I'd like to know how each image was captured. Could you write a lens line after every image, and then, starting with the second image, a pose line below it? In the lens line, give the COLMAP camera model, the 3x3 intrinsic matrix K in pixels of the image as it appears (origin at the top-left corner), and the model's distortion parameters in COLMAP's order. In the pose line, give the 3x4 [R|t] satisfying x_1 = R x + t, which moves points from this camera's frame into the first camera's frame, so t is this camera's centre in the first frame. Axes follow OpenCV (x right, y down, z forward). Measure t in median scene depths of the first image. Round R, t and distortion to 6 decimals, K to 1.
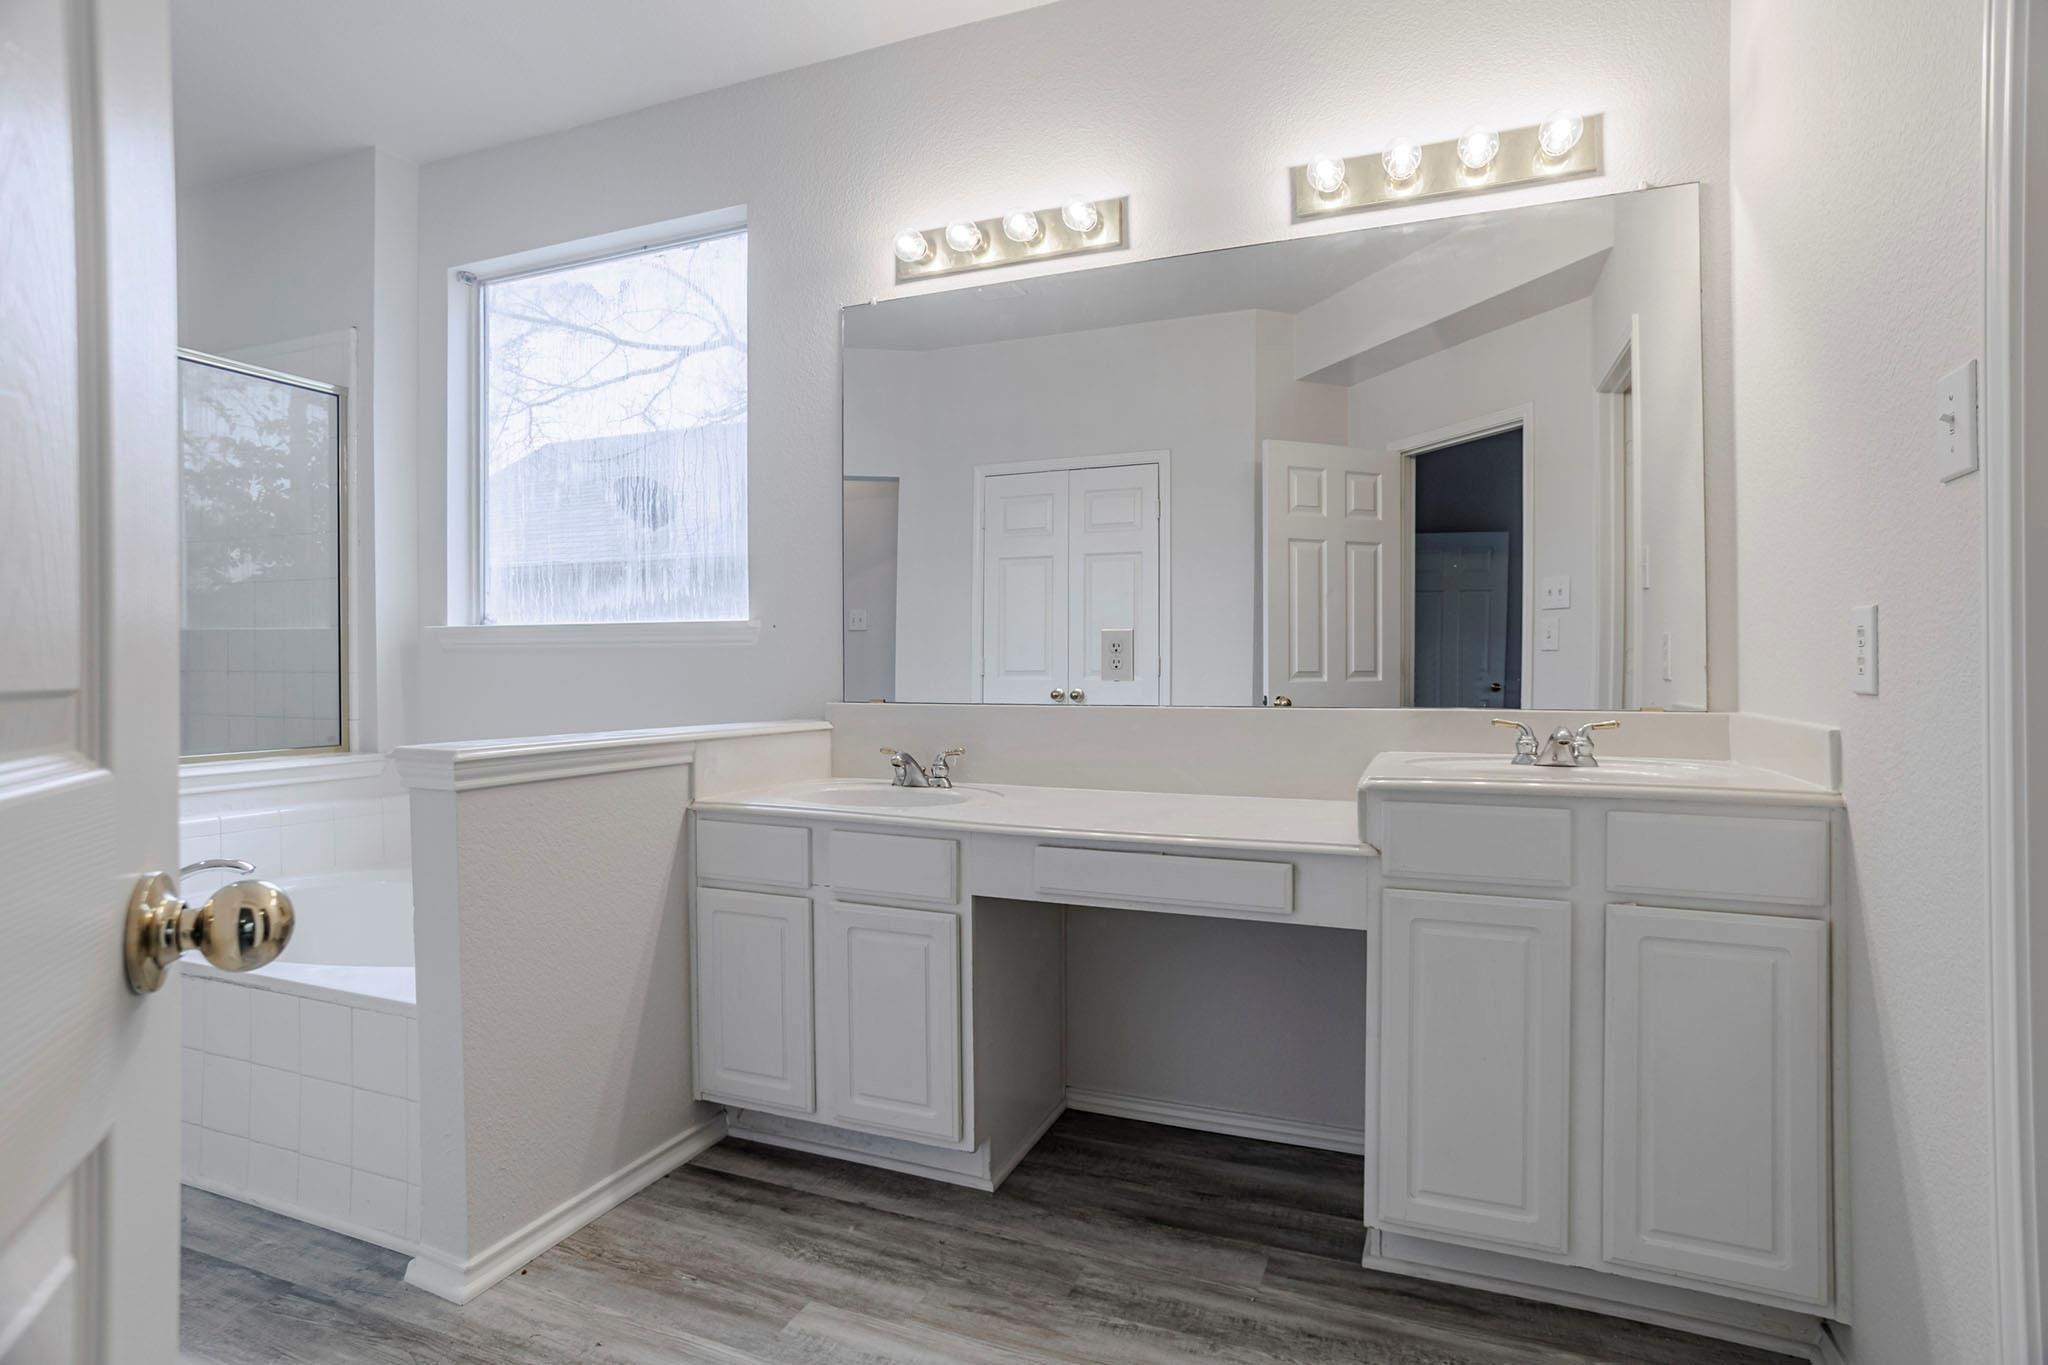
lens RADIAL K [[990.4, 0, 1027.8], [0, 990.4, 664.6], [0, 0, 1]] dist [-0.059092, 0.036154]
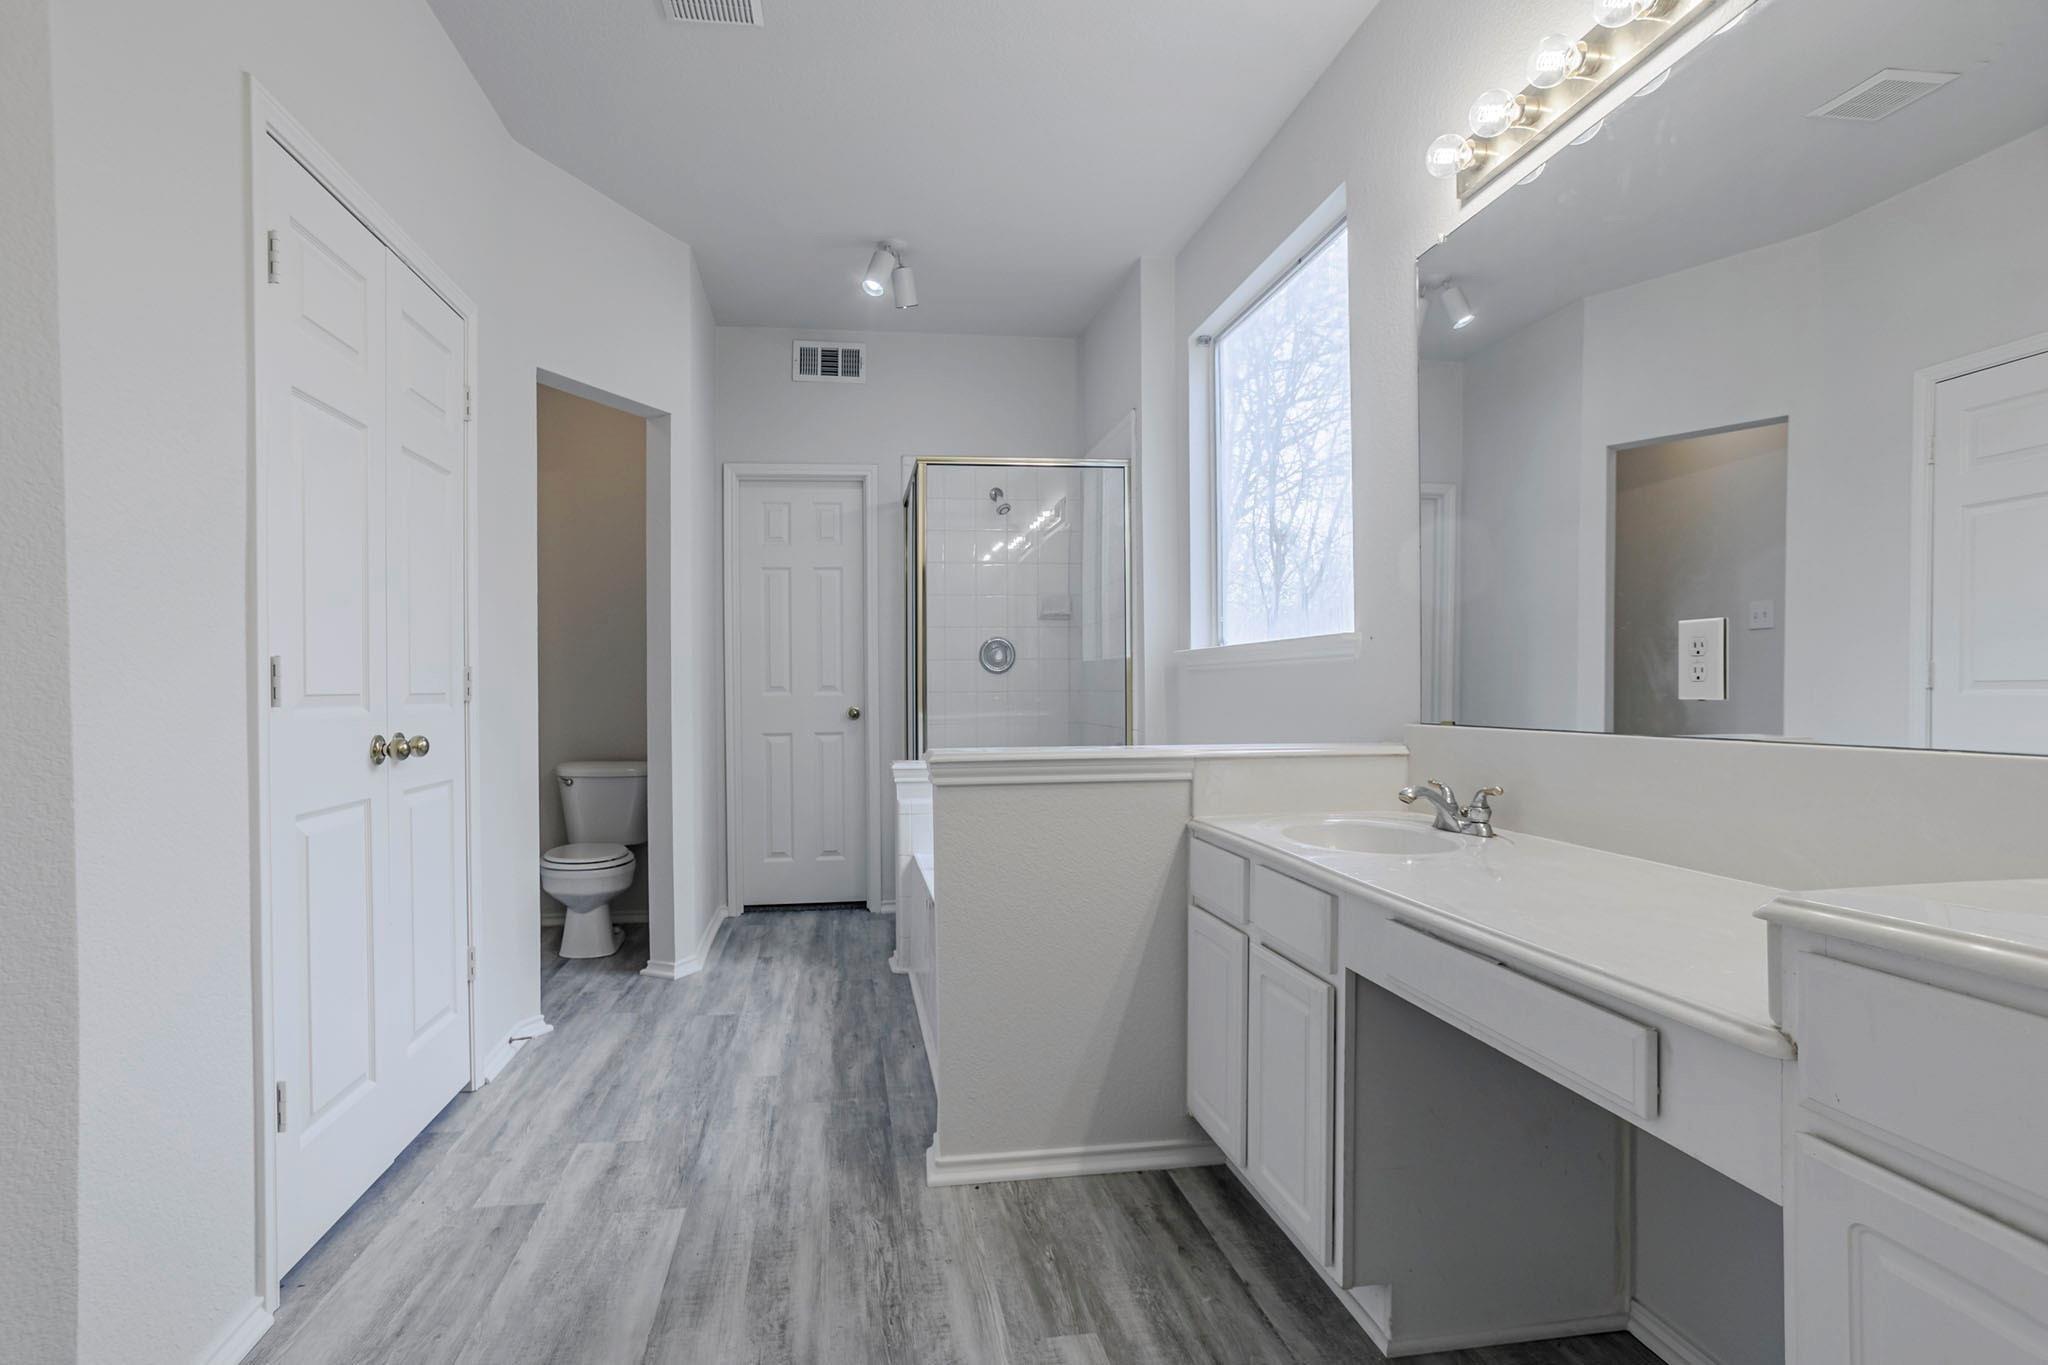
lens RADIAL K [[1003.0, 0, 1024.0], [0, 1003.0, 682.5], [0, 0, 1]] dist [-0.049599, 0.024111]
pose [[0.508605, -0.012260, -0.860913, 0.512429], [0.017631, 0.999837, -0.003823, 0.000536], [0.860820, -0.013234, 0.508738, 0.371019]]
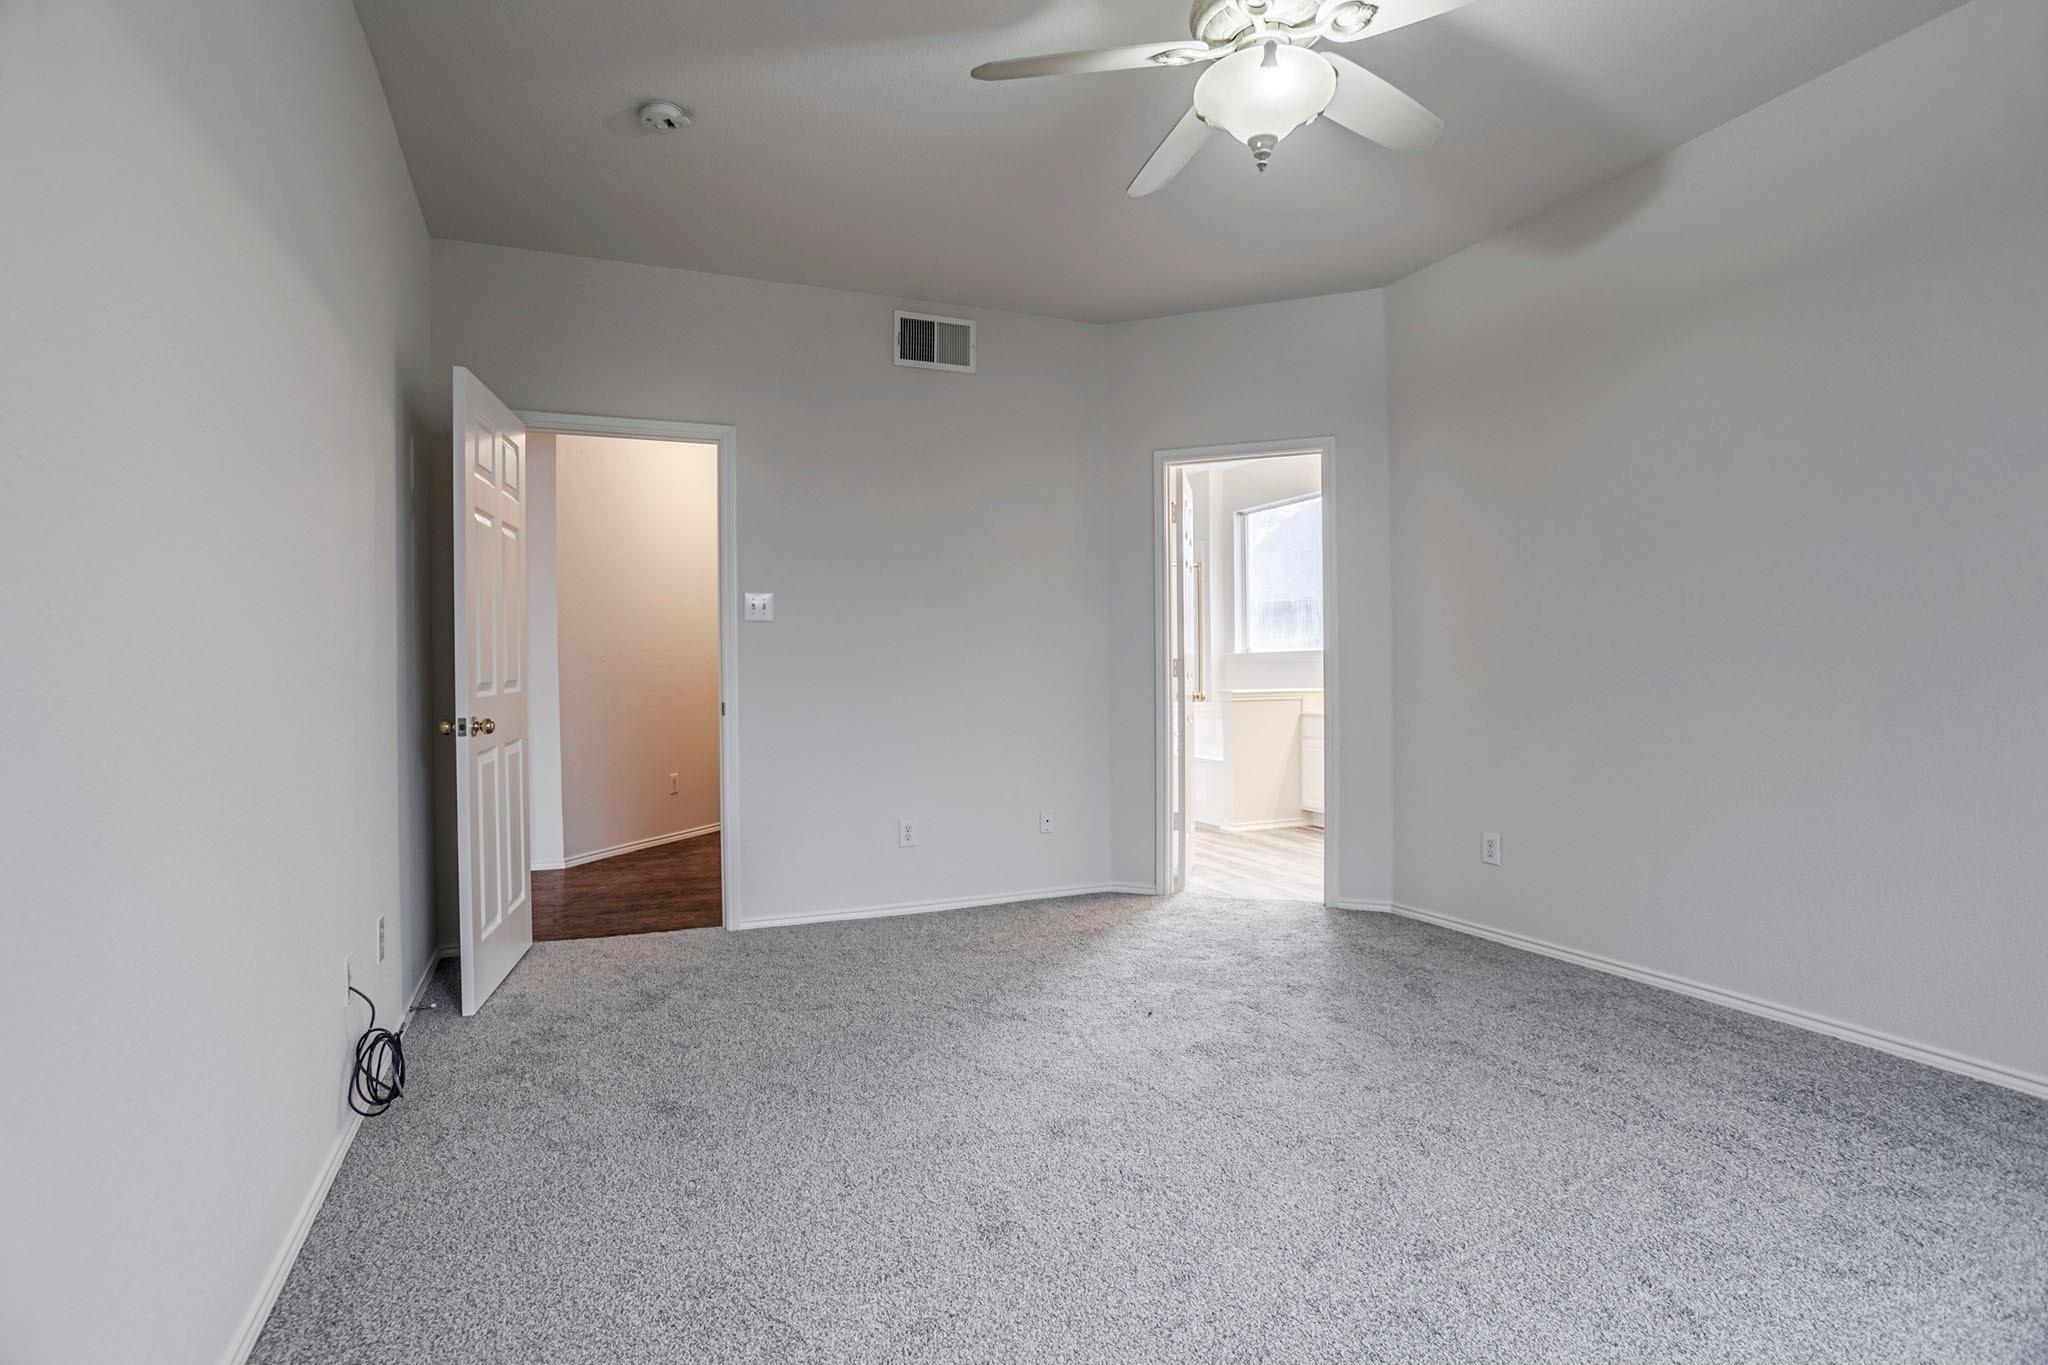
lens RADIAL K [[1003.0, 0, 1024.0], [0, 1003.0, 682.5], [0, 0, 1]] dist [-0.049599, 0.024111]
pose [[0.715162, -0.000827, -0.698958, 1.369141], [0.015089, 0.999785, 0.014256, -0.010531], [0.698796, -0.020742, 0.715021, -2.063598]]
